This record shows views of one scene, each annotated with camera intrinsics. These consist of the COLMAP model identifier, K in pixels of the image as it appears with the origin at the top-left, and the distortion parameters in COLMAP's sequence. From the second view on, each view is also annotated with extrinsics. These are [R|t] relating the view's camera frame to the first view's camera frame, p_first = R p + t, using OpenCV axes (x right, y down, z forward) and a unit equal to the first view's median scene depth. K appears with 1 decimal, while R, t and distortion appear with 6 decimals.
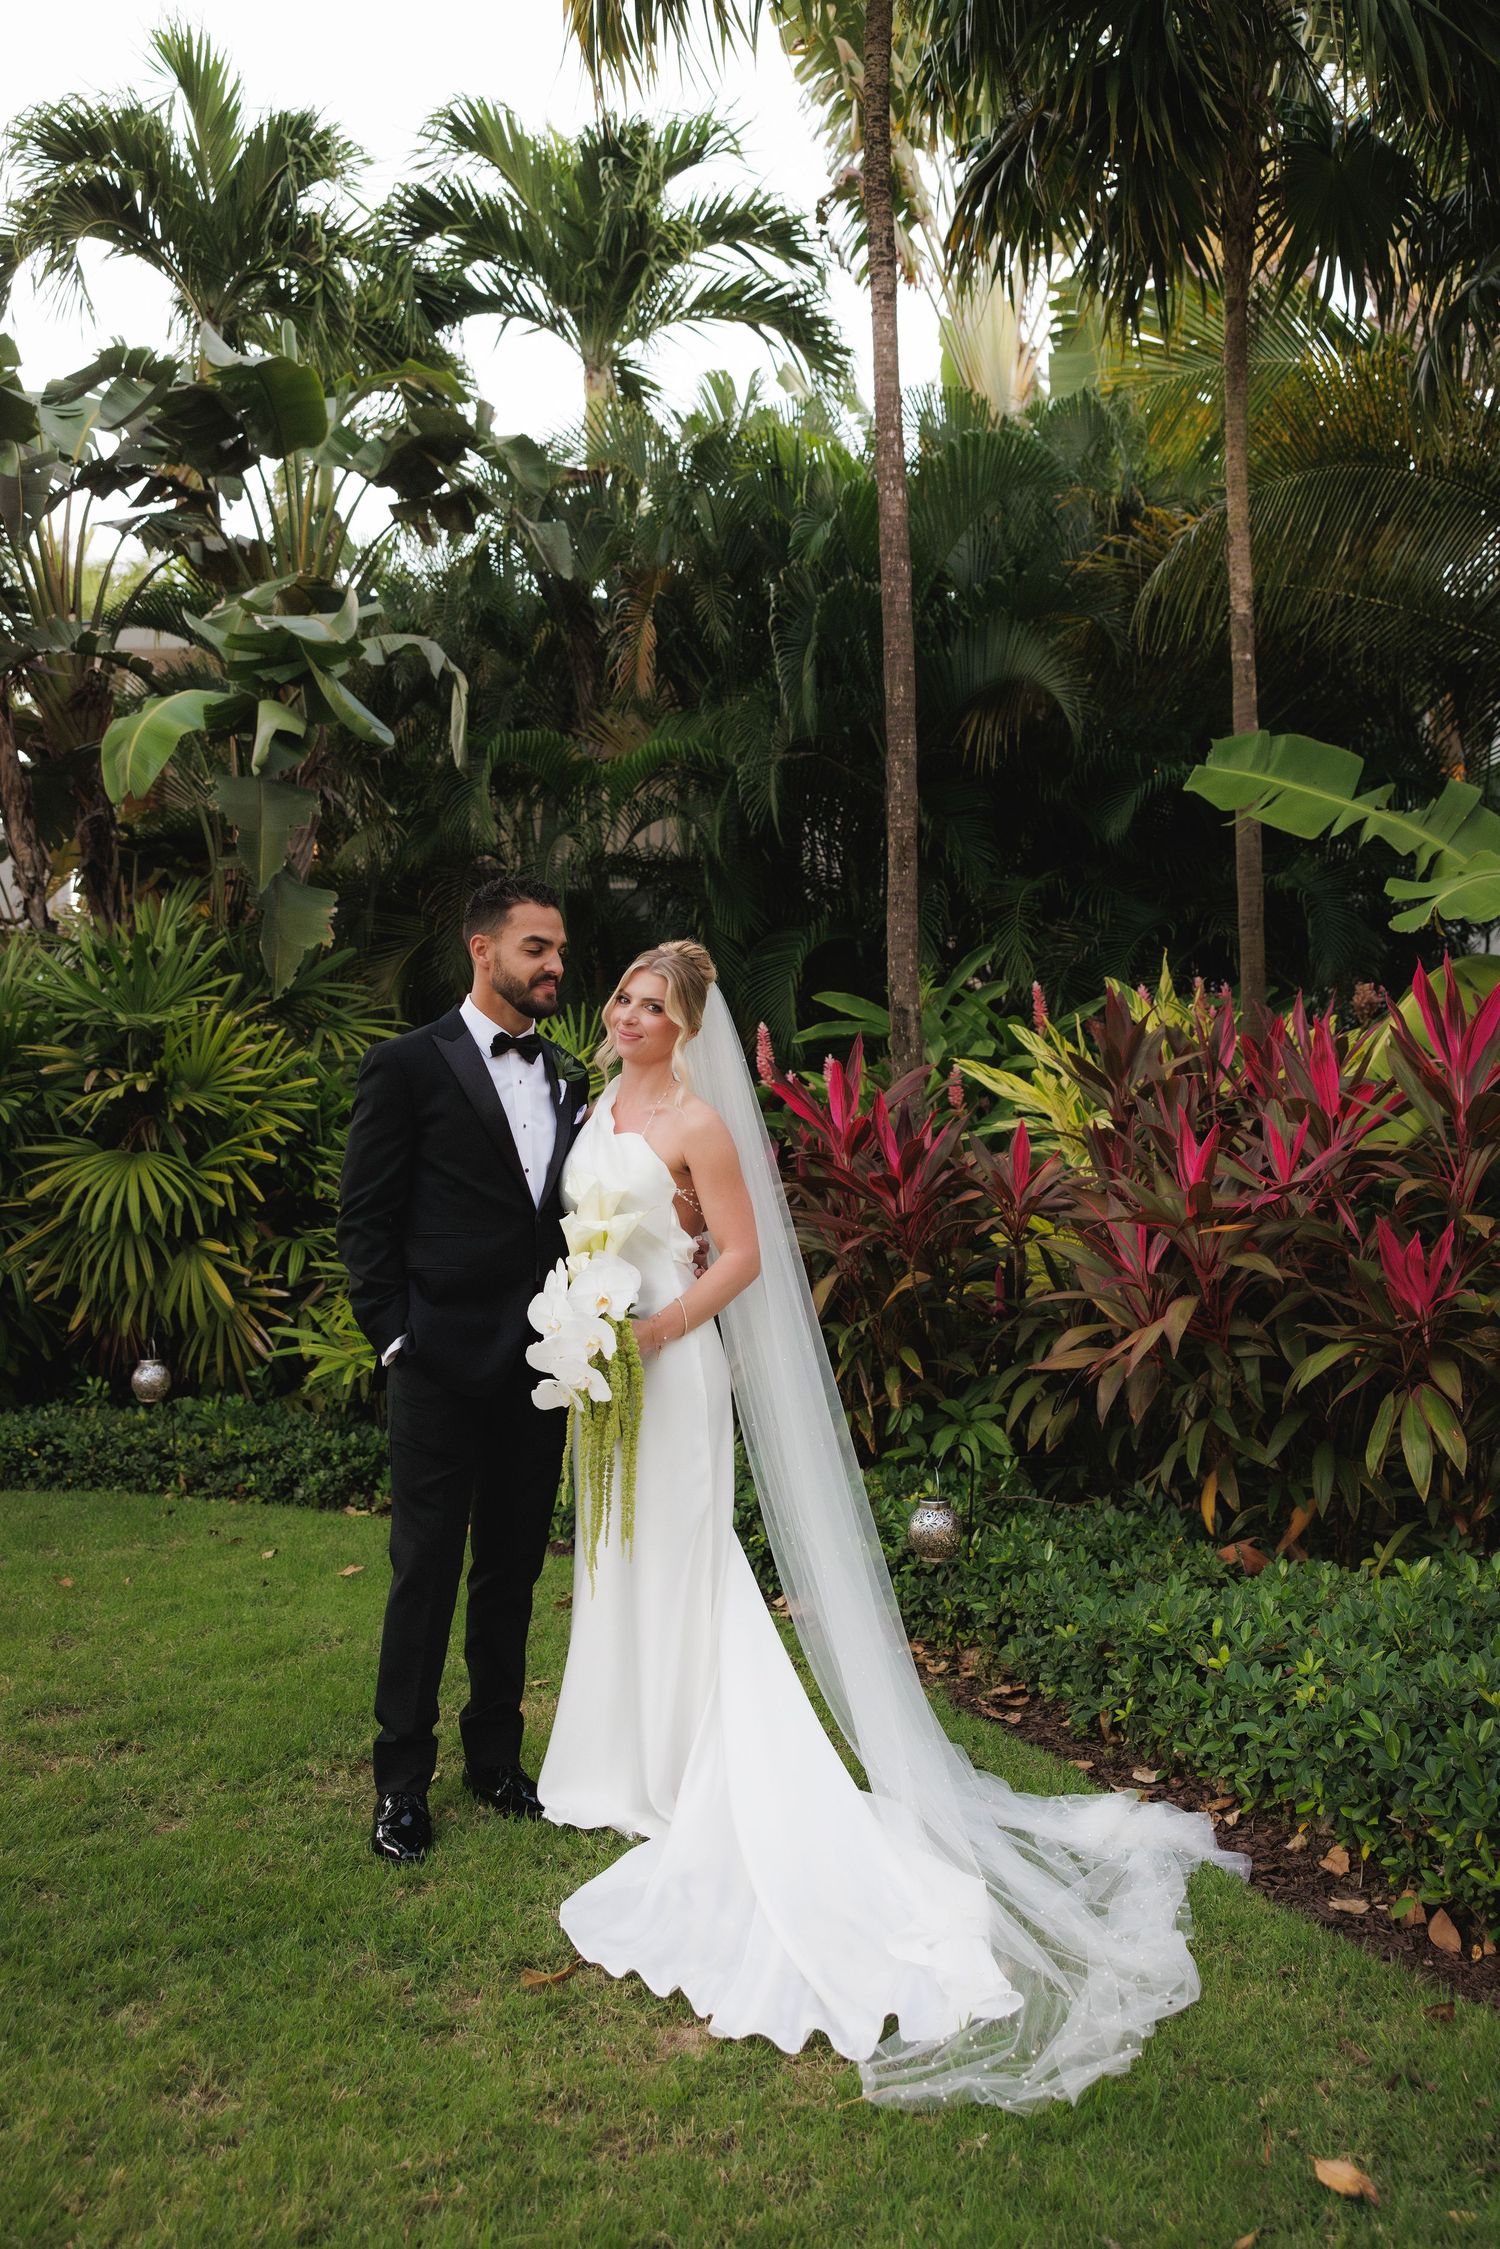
lens RADIAL K [[2001.4, 0, 749.3], [0, 2001.4, 1130.1], [0, 0, 1]] dist [-0.000810, 0.012721]
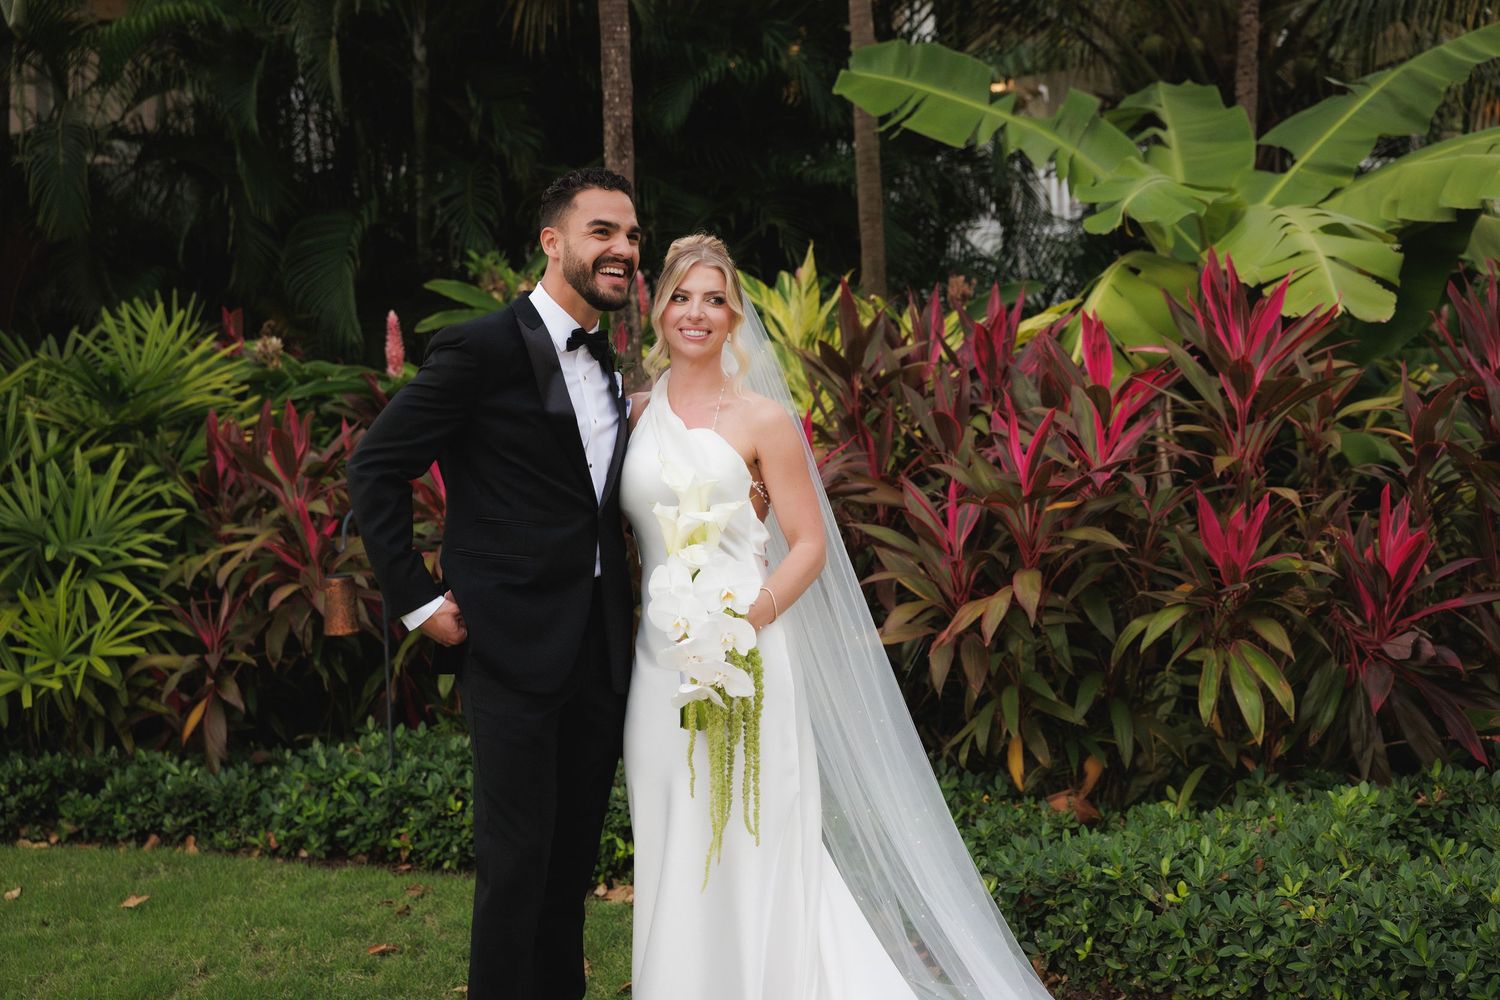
lens RADIAL K [[1999.6, 0, 749.7], [0, 1999.6, 497.5], [0, 0, 1]] dist [0.013322, 0.000000]
pose [[0.945923, -0.028895, 0.323101, -0.329203], [0.016977, 0.999070, 0.039645, -0.001883], [-0.323946, -0.032016, 0.945534, 0.037496]]
